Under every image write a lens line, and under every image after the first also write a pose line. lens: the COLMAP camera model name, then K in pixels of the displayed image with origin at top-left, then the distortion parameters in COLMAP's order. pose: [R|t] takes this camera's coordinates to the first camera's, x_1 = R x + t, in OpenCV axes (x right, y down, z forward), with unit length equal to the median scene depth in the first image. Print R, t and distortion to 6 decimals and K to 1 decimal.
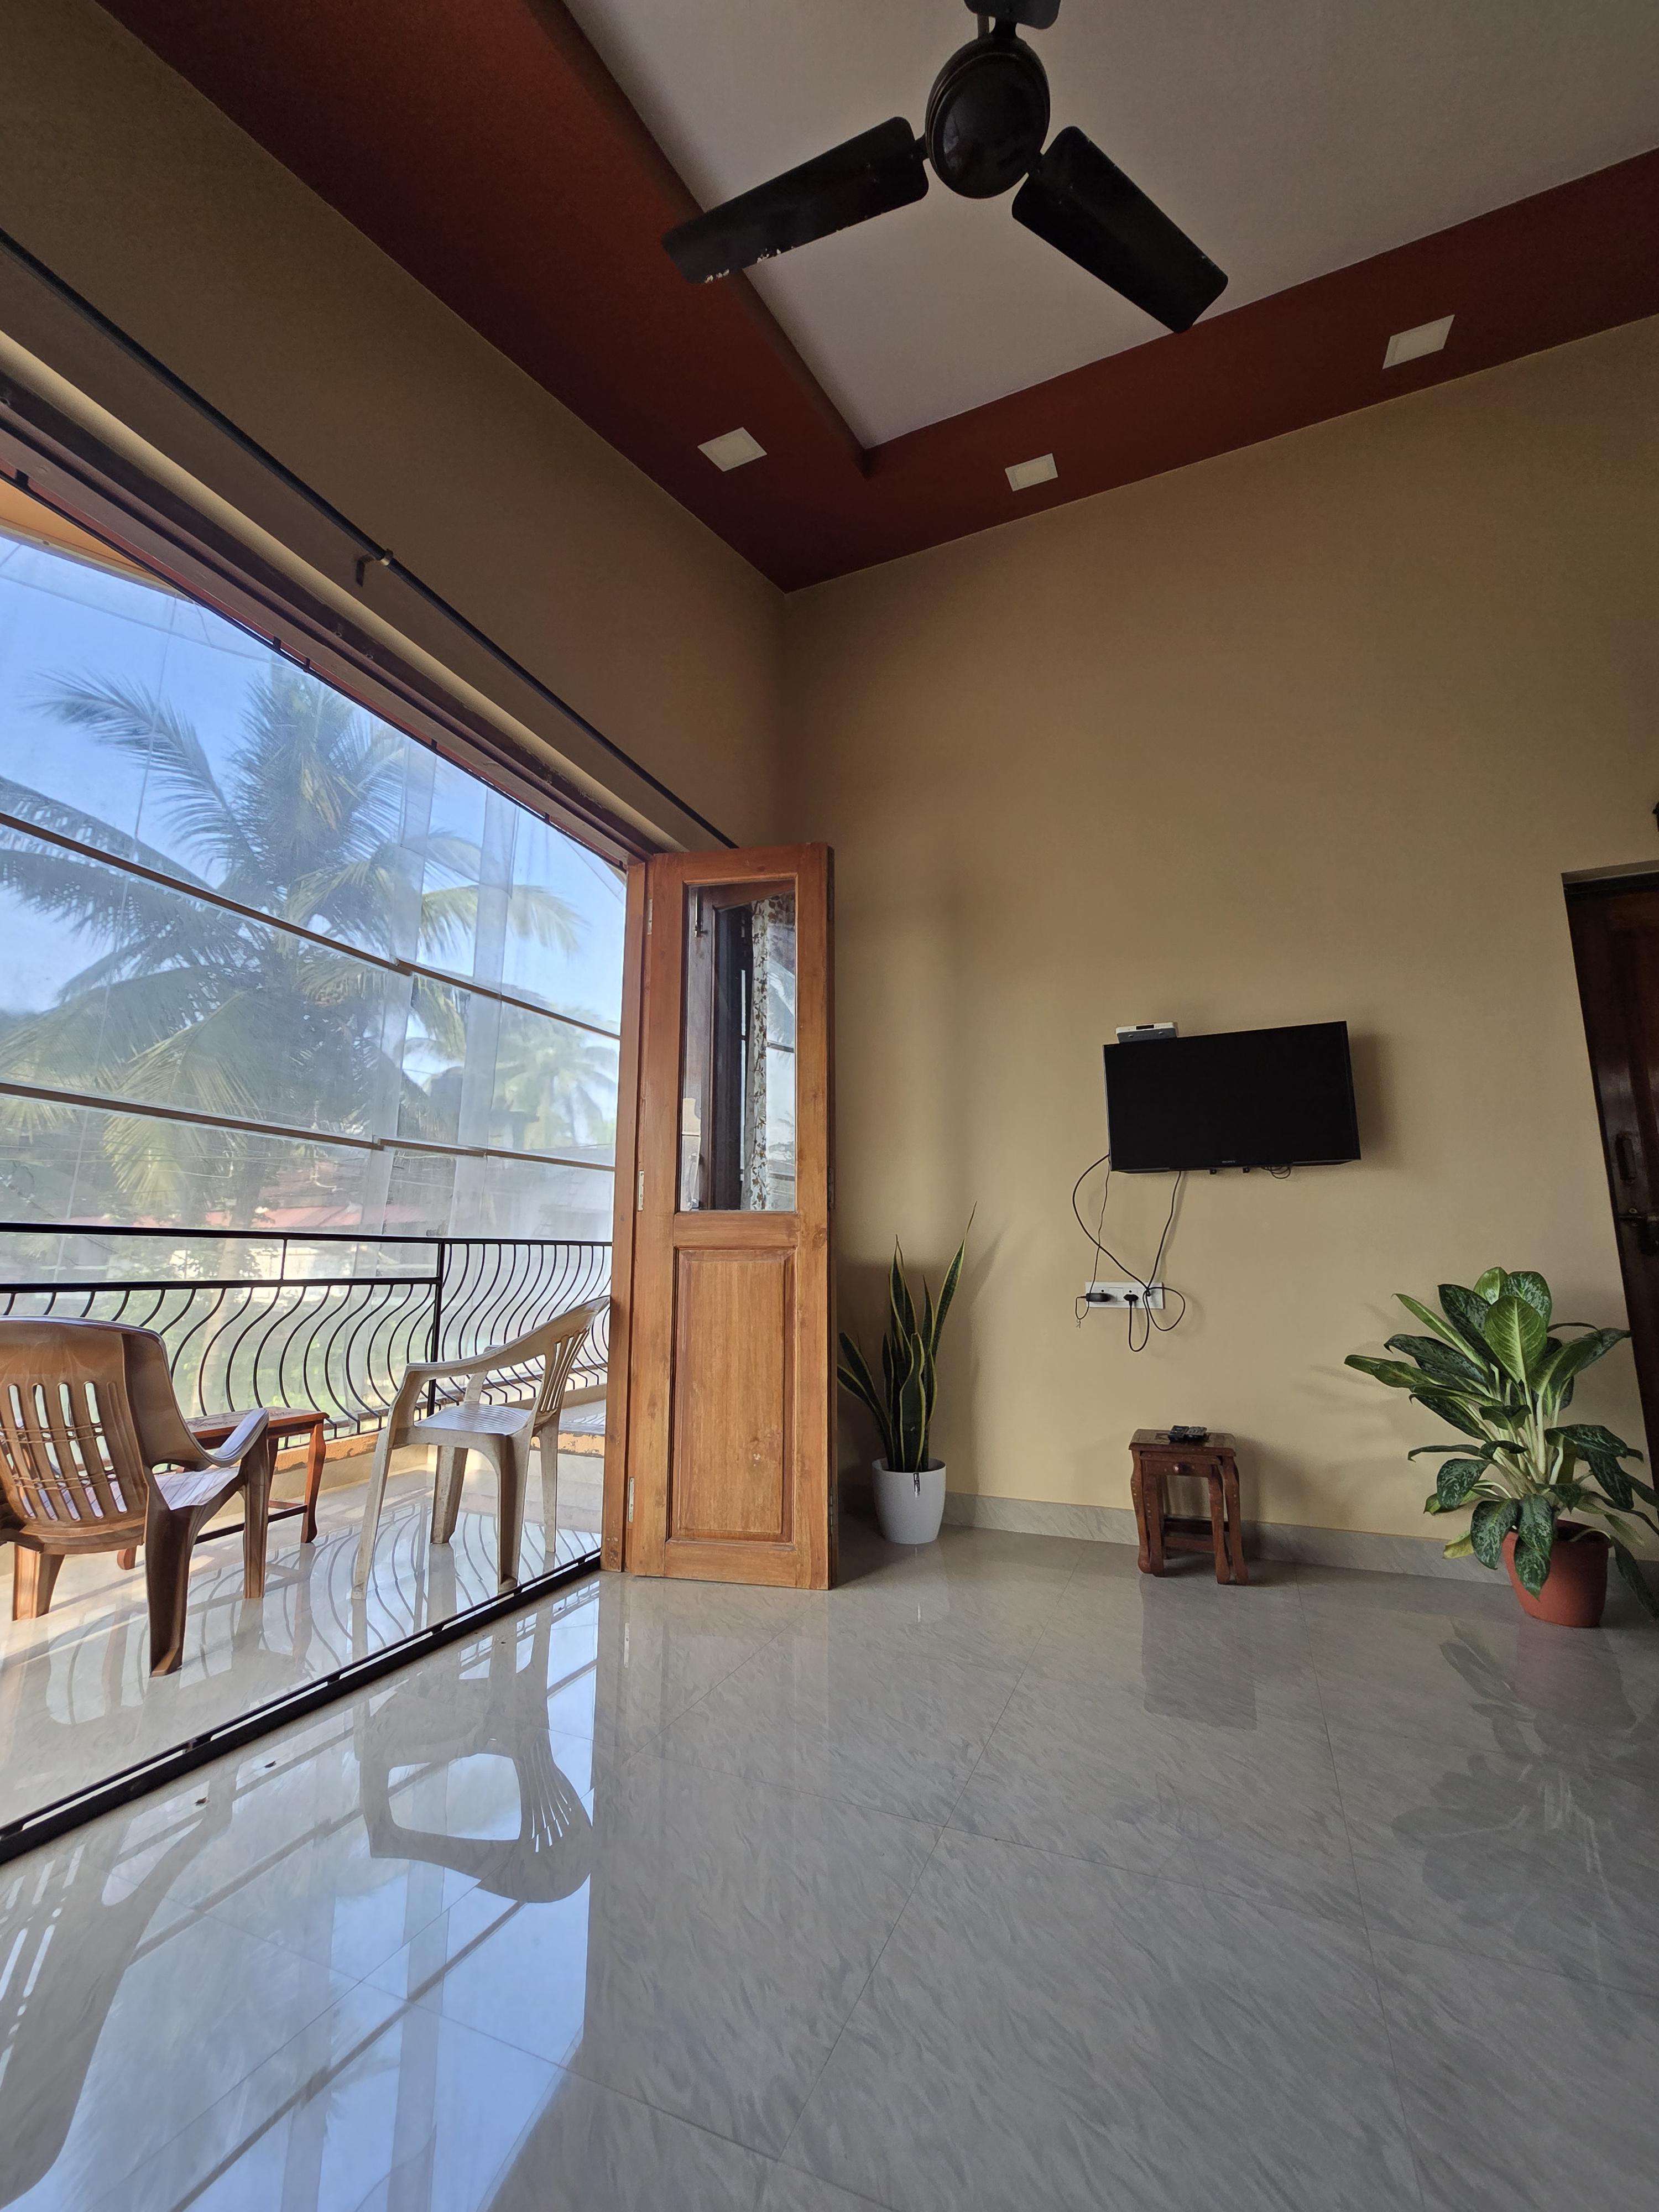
lens RADIAL K [[902.3, 0, 832.1], [0, 902.3, 1105.8], [0, 0, 1]] dist [-0.004153, -0.000454]
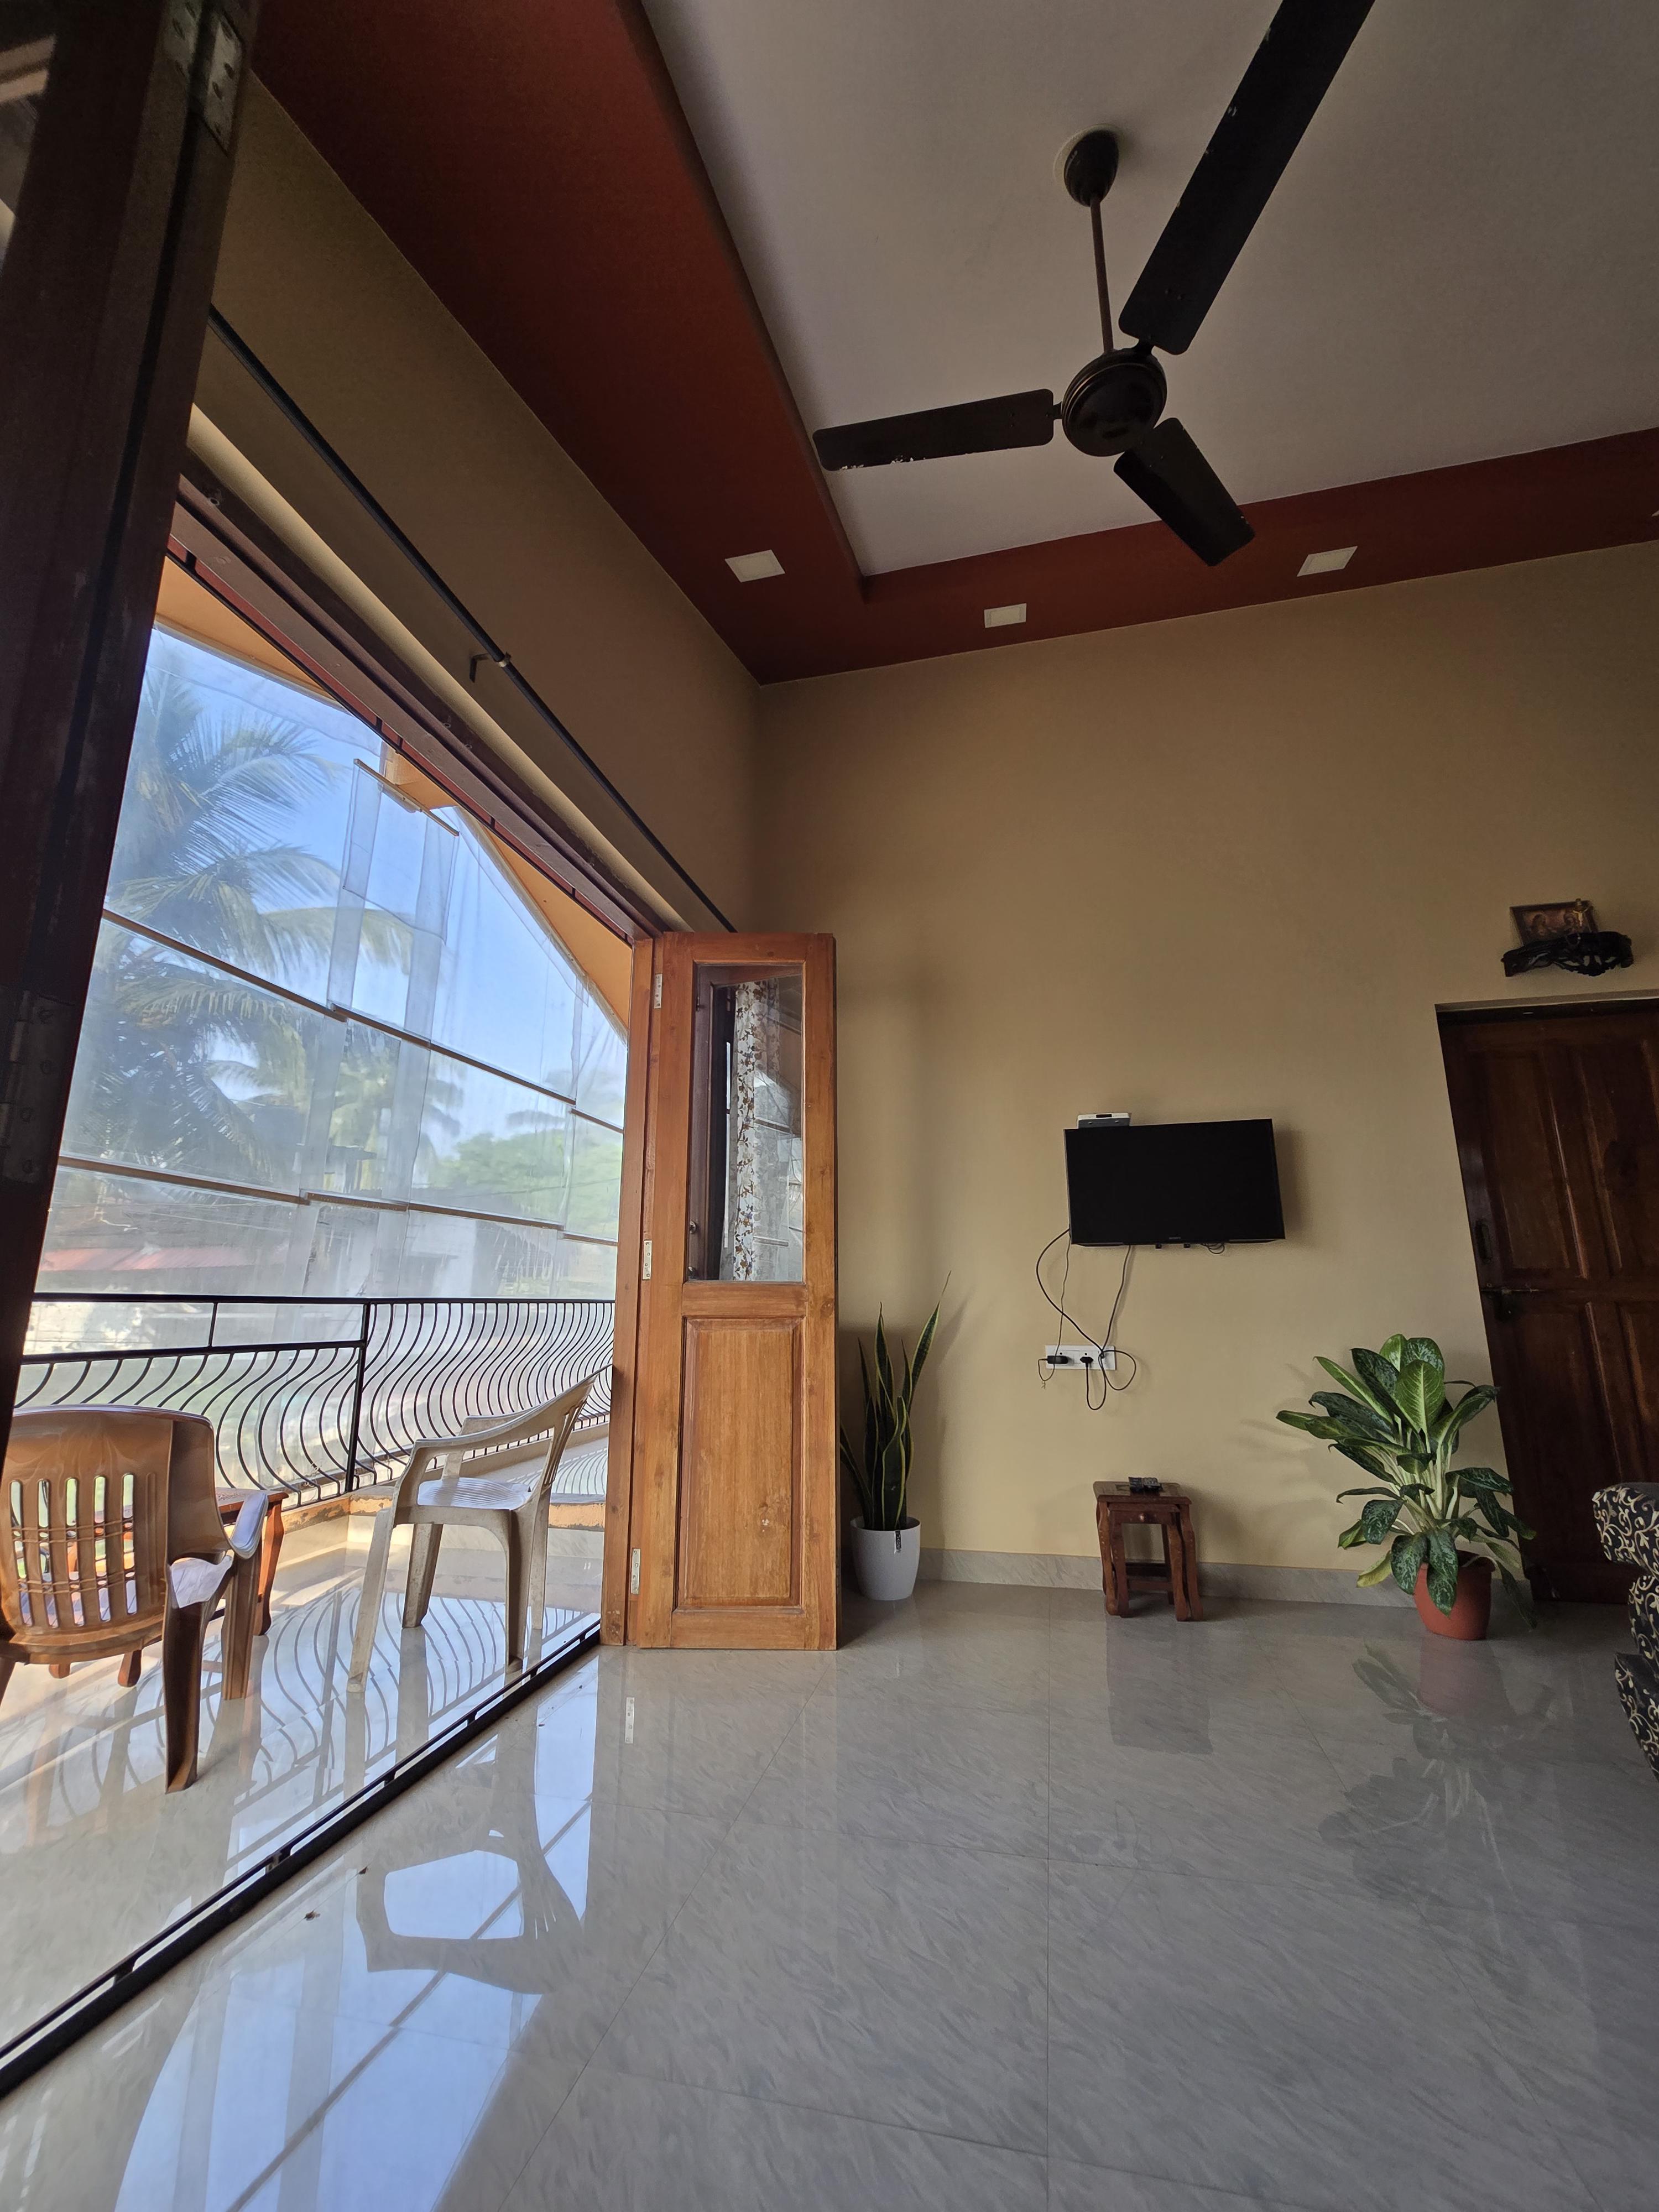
lens RADIAL K [[902.3, 0, 833.5], [0, 902.3, 1105.9], [0, 0, 1]] dist [-0.004153, -0.000454]
pose [[0.984134, 0.038083, 0.173293, -0.196234], [-0.029688, 0.998268, -0.050783, -0.035648], [-0.174927, 0.044832, 0.983560, -0.049536]]
